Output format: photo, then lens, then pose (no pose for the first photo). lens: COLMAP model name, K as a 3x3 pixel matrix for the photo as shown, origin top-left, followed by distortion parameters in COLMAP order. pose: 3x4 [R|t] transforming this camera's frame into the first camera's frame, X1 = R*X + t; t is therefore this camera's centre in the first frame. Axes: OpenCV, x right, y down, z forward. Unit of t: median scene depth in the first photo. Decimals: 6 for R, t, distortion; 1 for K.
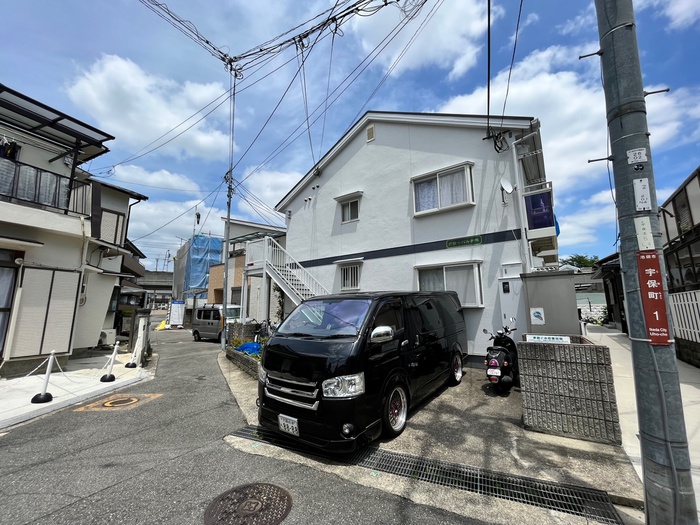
lens RADIAL K [[285.6, 0, 351.5], [0, 285.6, 260.6], [0, 0, 1]] dist [-0.002858, 0.000445]
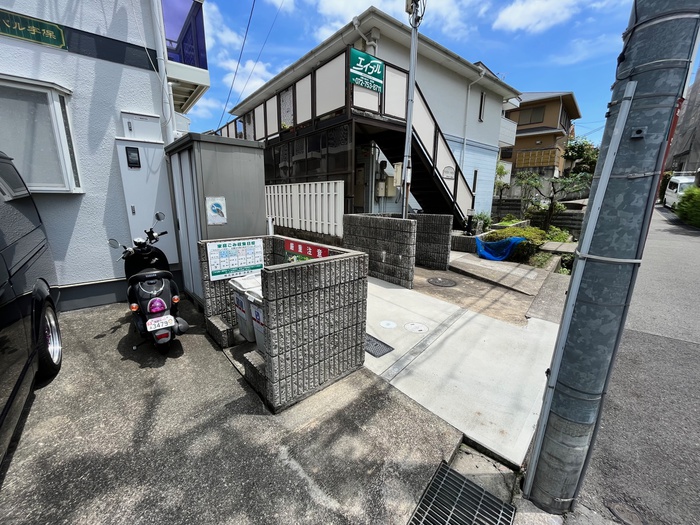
lens RADIAL K [[285.6, 0, 346.9], [0, 285.6, 261.0], [0, 0, 1]] dist [-0.002858, 0.000445]
pose [[0.262089, -0.196678, 0.944789, 0.085267], [-0.178349, 0.952276, 0.247712, 0.067359], [-0.948420, -0.233425, 0.214504, 0.406554]]
